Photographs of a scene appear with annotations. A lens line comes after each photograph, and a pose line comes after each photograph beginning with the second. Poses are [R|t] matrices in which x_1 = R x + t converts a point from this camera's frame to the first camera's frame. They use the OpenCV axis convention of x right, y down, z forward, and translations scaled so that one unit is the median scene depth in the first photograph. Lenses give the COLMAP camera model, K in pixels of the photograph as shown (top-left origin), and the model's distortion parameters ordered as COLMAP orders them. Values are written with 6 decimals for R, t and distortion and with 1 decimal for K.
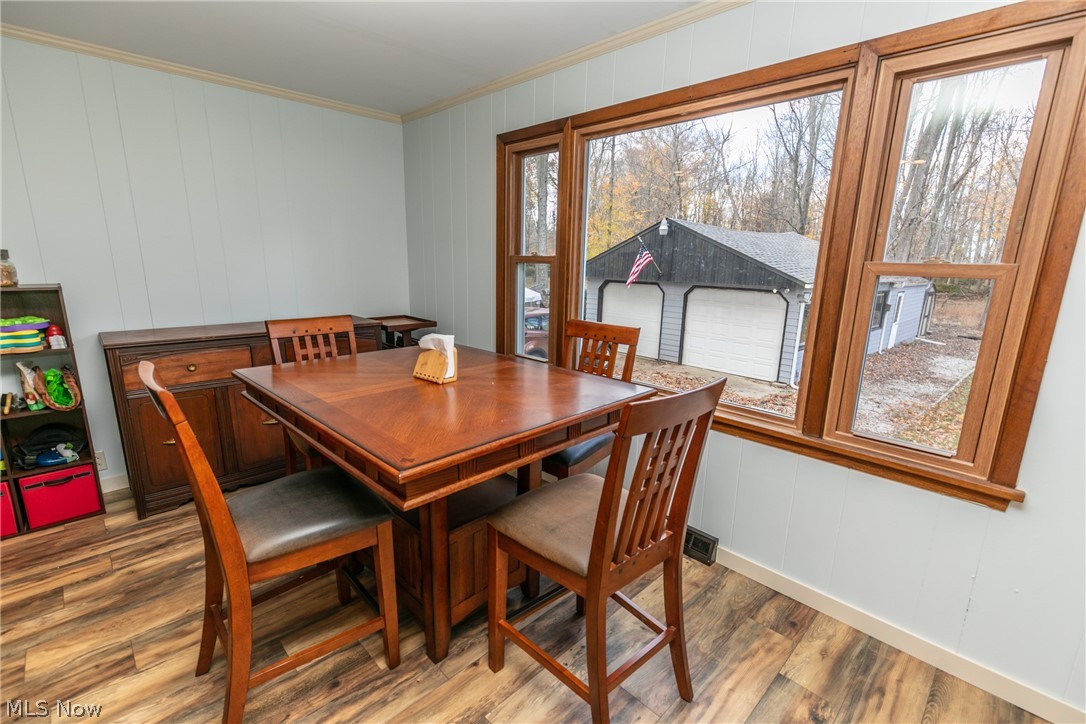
lens RADIAL K [[493.9, 0, 546.0], [0, 493.9, 369.3], [0, 0, 1]] dist [0.004985, 0.000394]
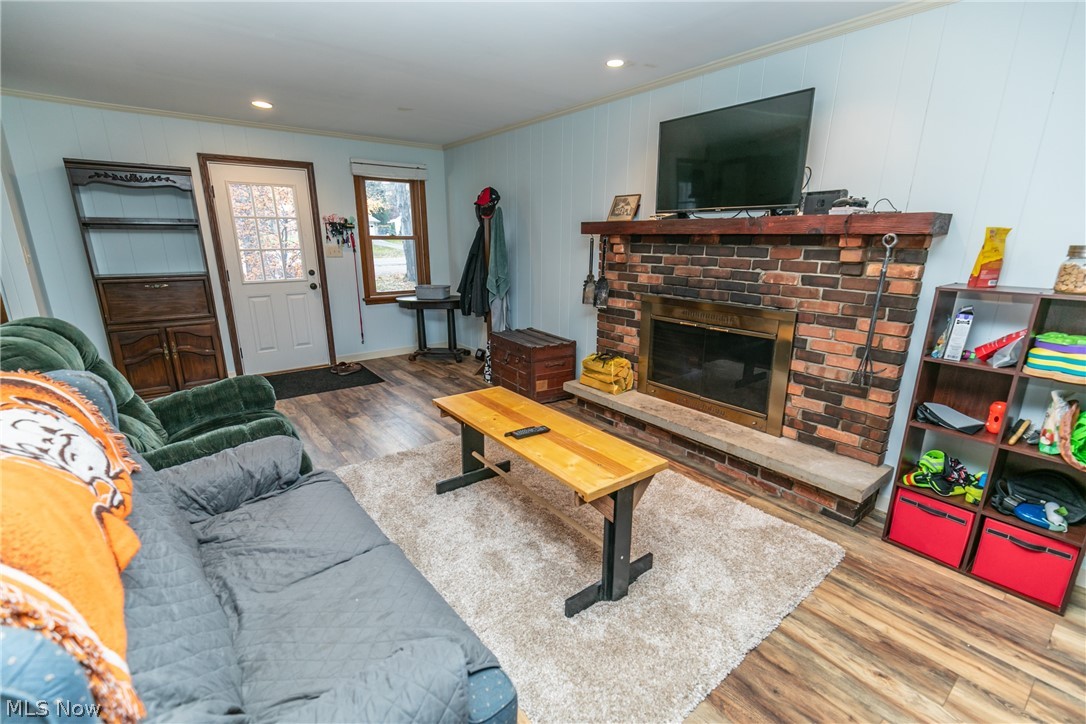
lens RADIAL K [[484.8, 0, 543.9], [0, 484.8, 370.4], [0, 0, 1]] dist [0.004371, -0.000053]
pose [[-0.104583, 0.244747, -0.963930, -0.238316], [-0.228961, 0.937284, 0.262823, -0.059902], [0.967801, 0.248190, -0.041986, 0.237648]]
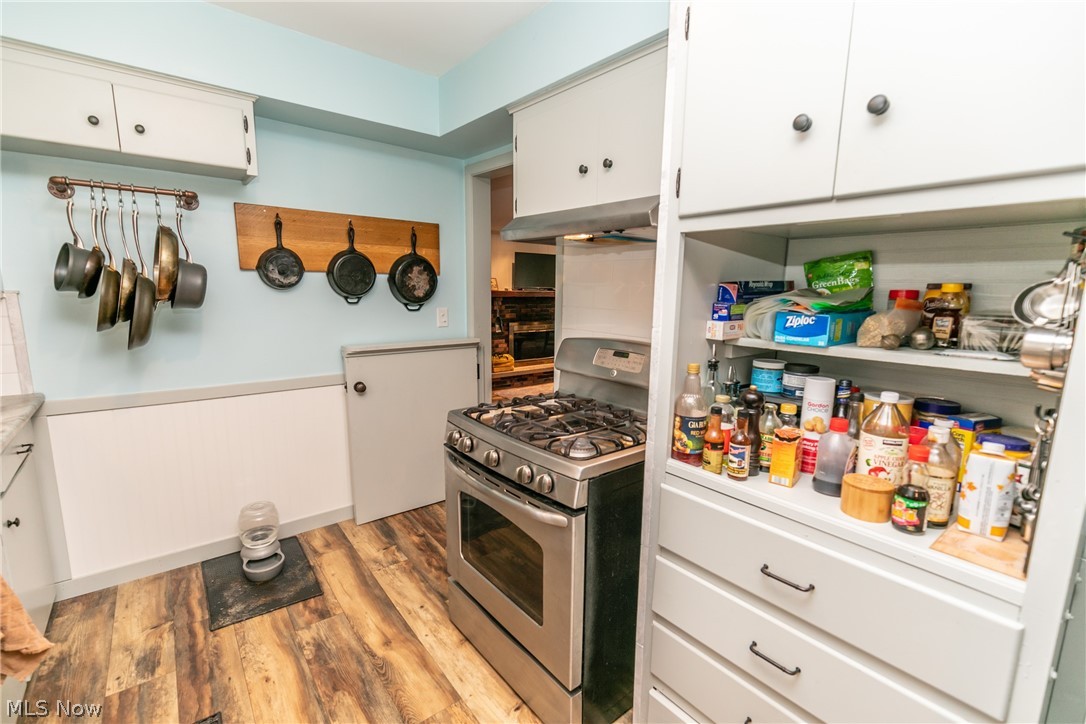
lens RADIAL K [[484.8, 0, 543.9], [0, 484.8, 370.4], [0, 0, 1]] dist [0.004371, -0.000053]
pose [[0.996324, 0.007969, -0.085292, -1.197748], [-0.013077, 0.998143, -0.059496, 0.534268], [0.084660, 0.060392, 0.994578, -2.706371]]
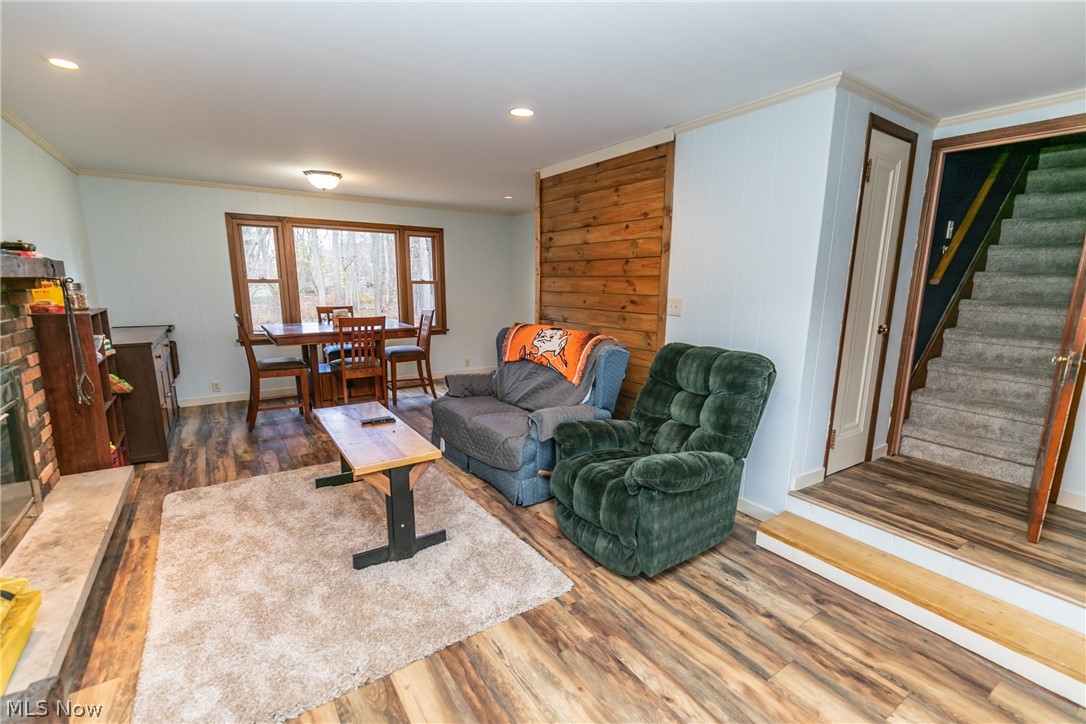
lens RADIAL K [[484.8, 0, 543.9], [0, 484.8, 370.4], [0, 0, 1]] dist [0.004371, -0.000053]
pose [[0.172837, -0.203661, 0.963665, -2.108540], [0.216900, 0.962241, 0.164459, 0.050632], [-0.960771, 0.180594, 0.210485, -0.473557]]
